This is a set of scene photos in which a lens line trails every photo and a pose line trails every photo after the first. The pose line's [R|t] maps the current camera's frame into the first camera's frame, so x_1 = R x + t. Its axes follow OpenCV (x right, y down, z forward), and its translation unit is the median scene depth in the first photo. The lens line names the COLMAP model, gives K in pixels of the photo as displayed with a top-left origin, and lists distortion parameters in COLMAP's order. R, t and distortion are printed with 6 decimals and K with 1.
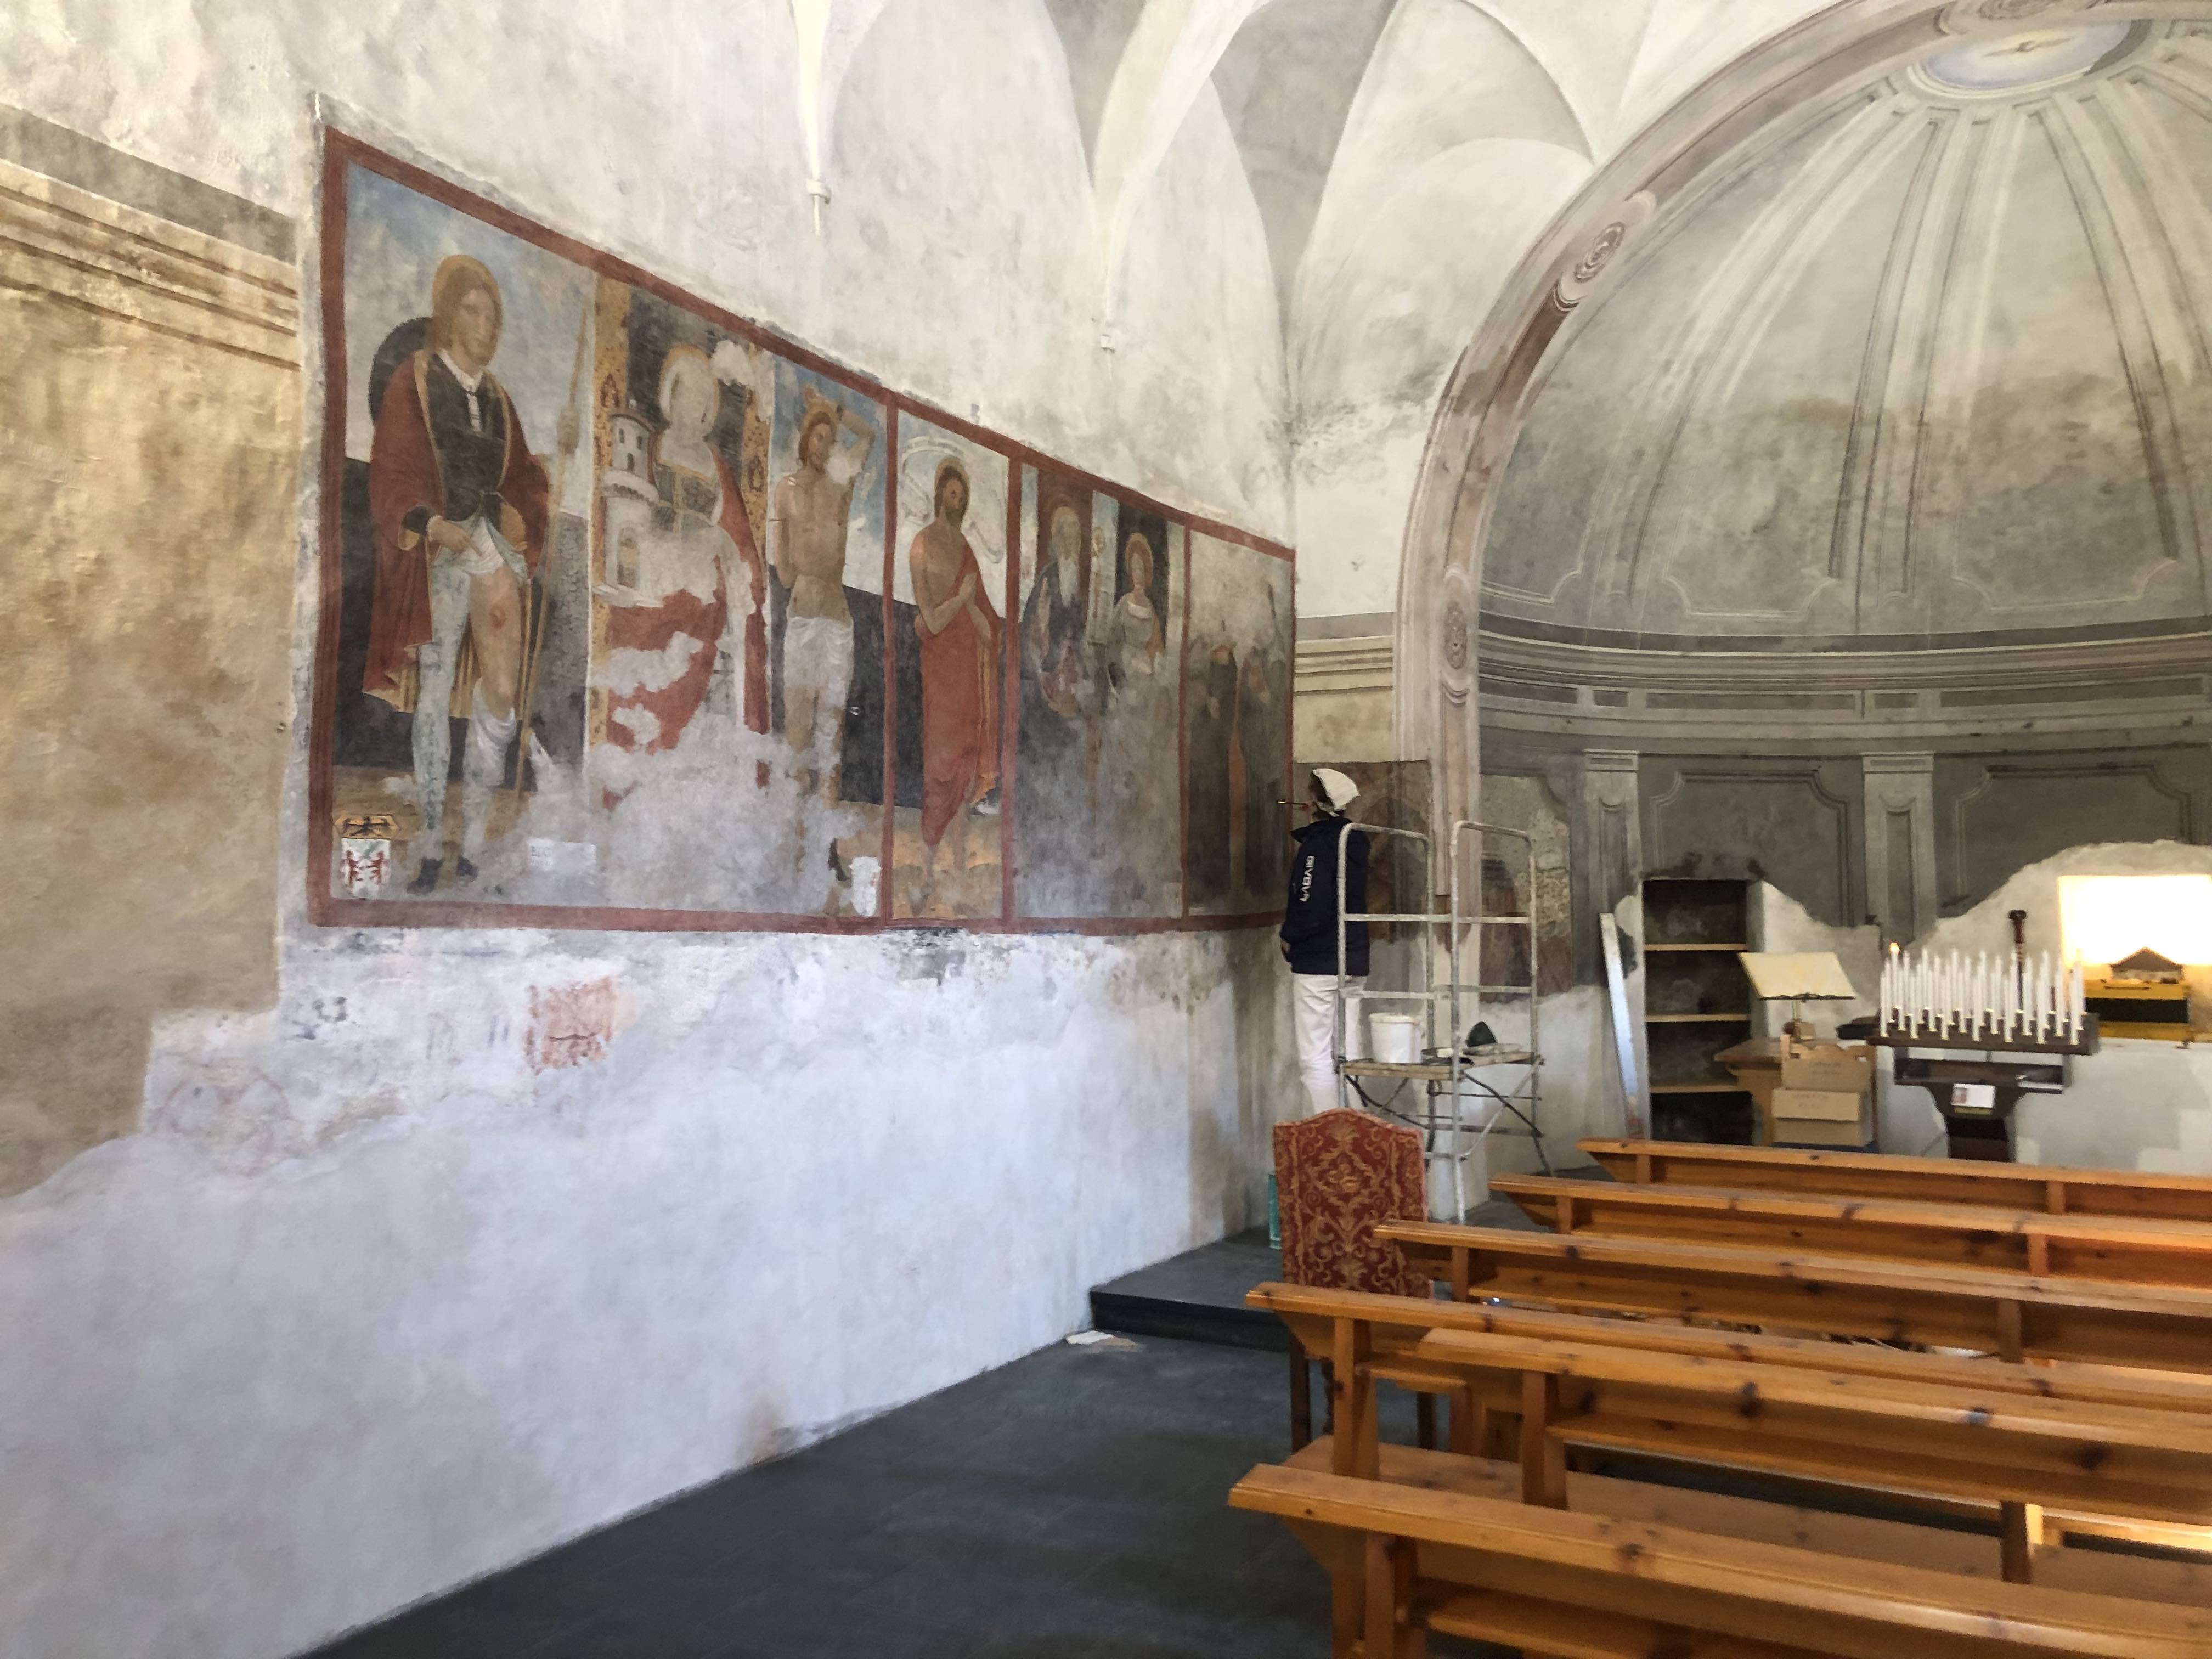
lens RADIAL K [[1847.0, 0, 1106.0], [0, 1847.0, 829.5], [0, 0, 1]] dist [0.002863, 0.046151]
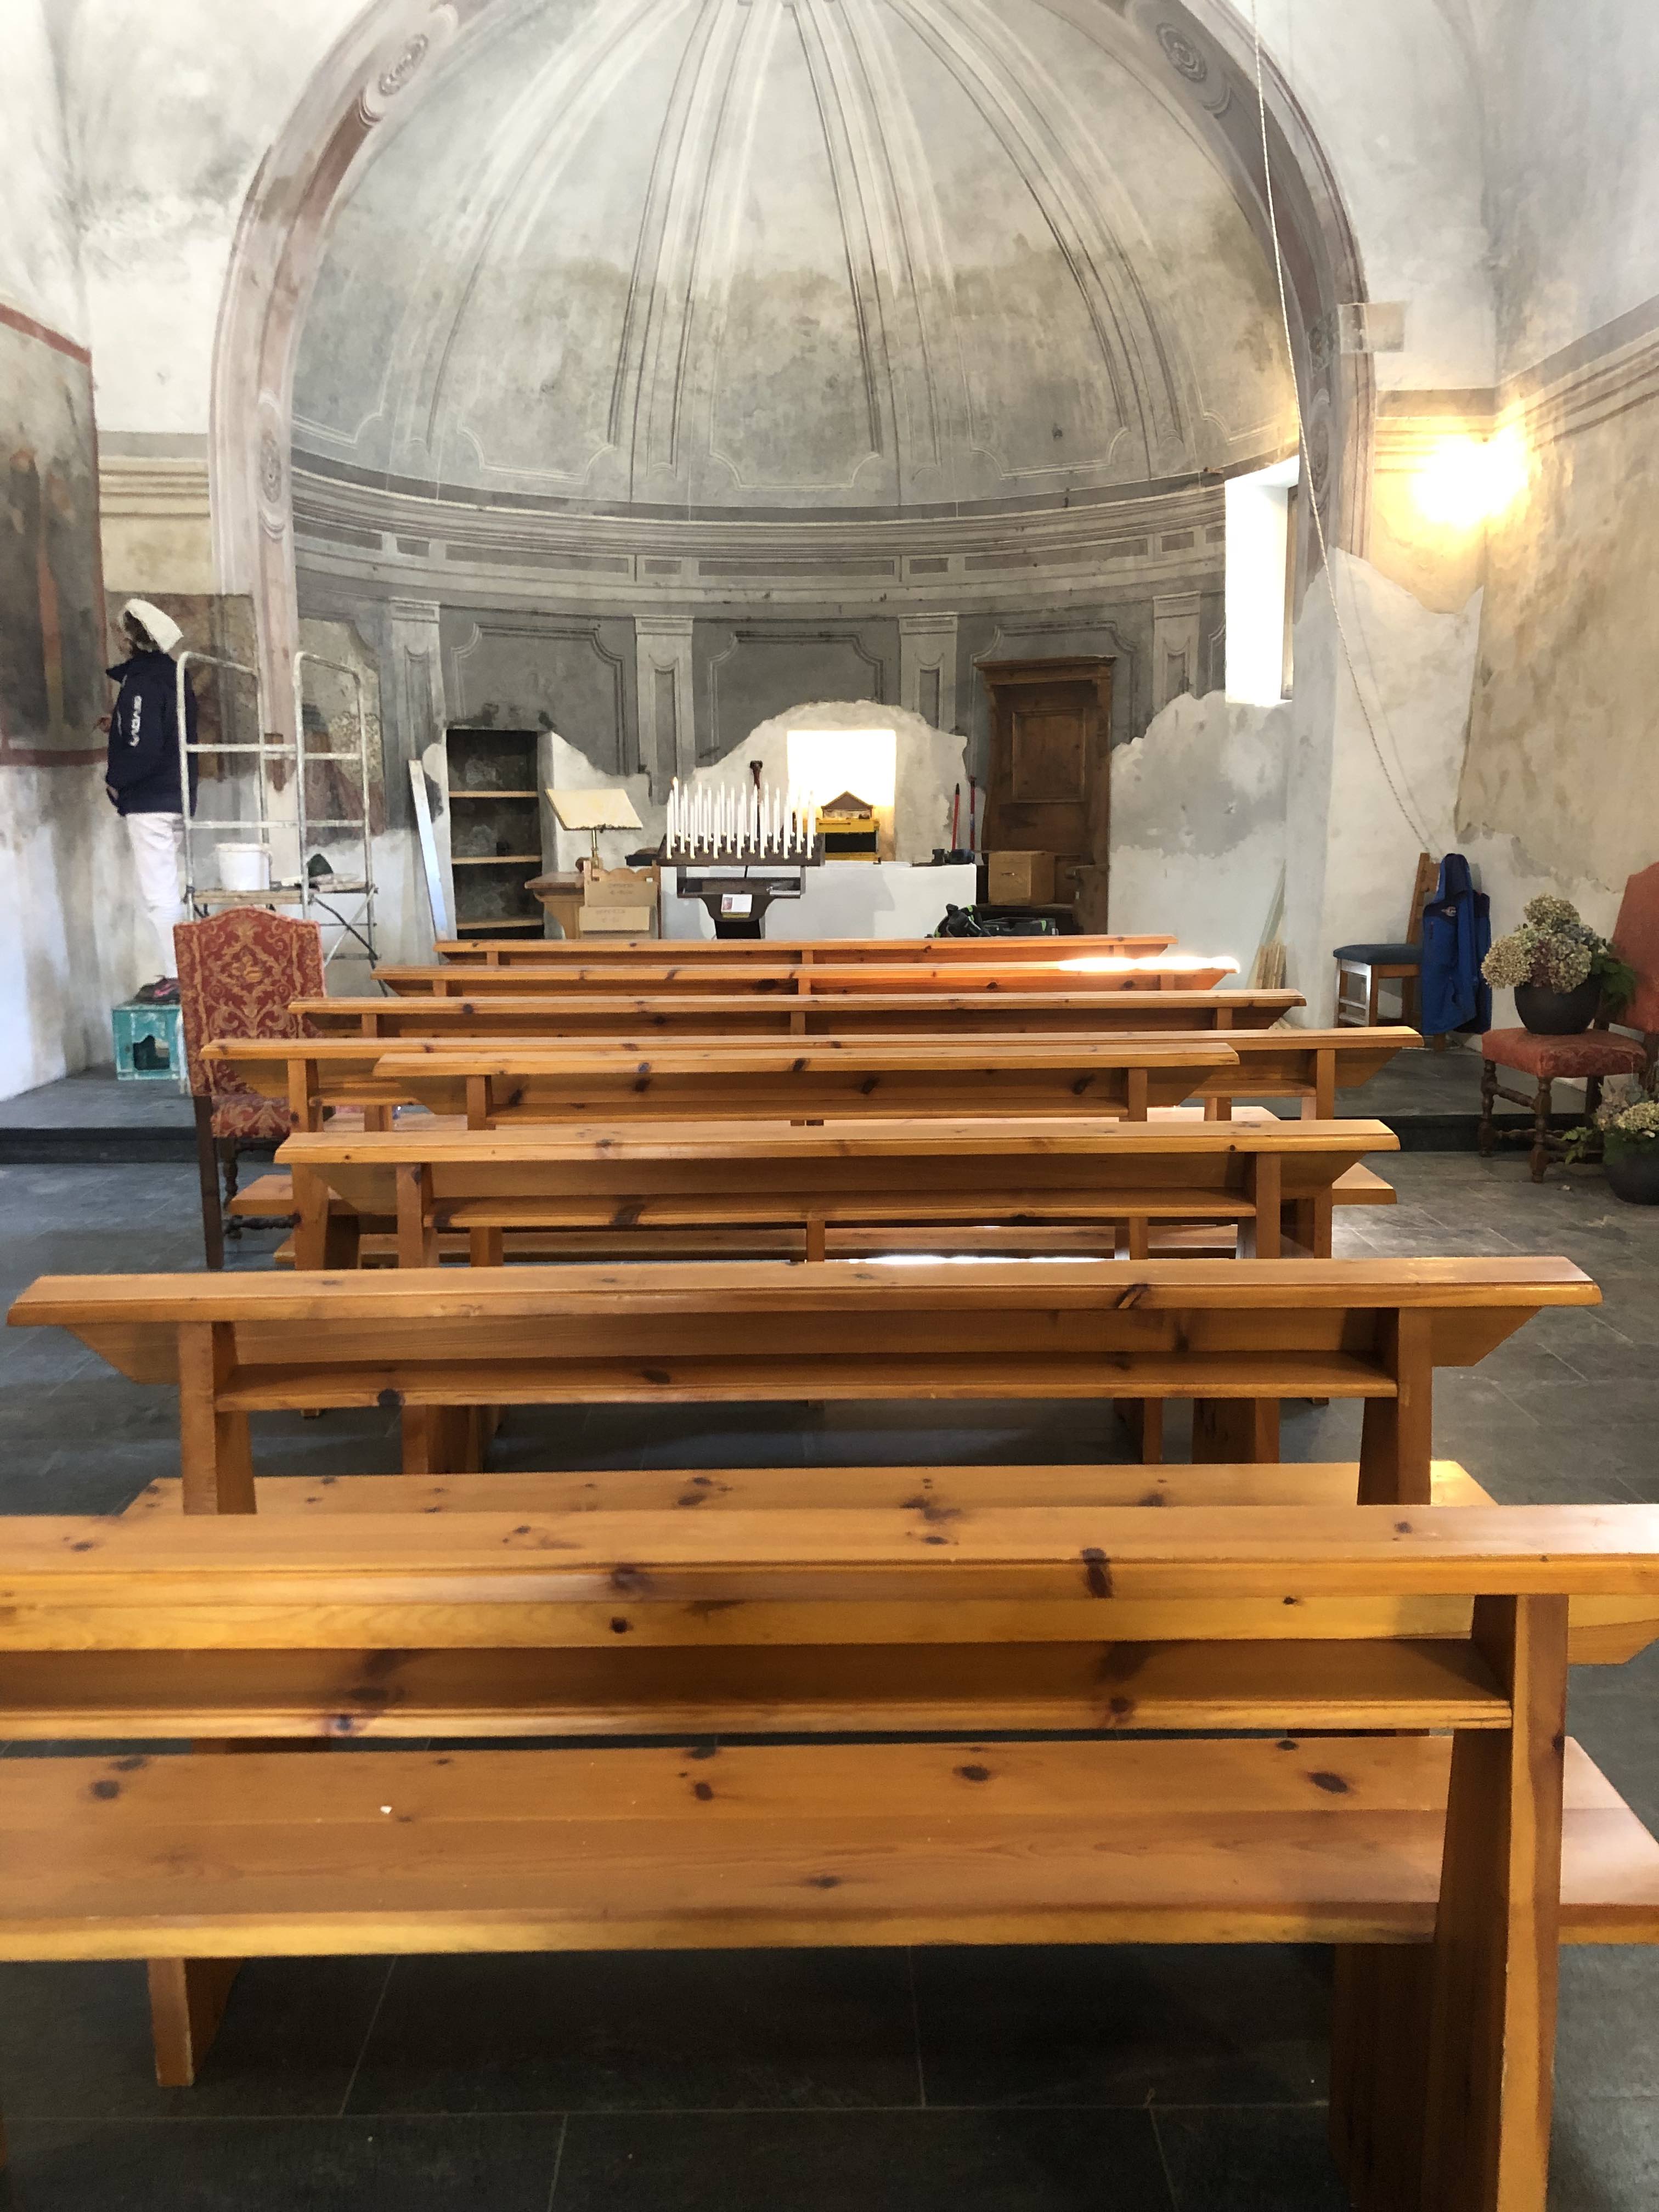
lens RADIAL K [[1847.0, 0, 826.9], [0, 1847.0, 1162.4], [0, 0, 1]] dist [0.002863, 0.046151]
pose [[0.865918, -0.095323, 0.491019, -0.078023], [-0.020174, 0.974218, 0.224705, 0.030941], [-0.499779, -0.204482, 0.841670, -0.071492]]
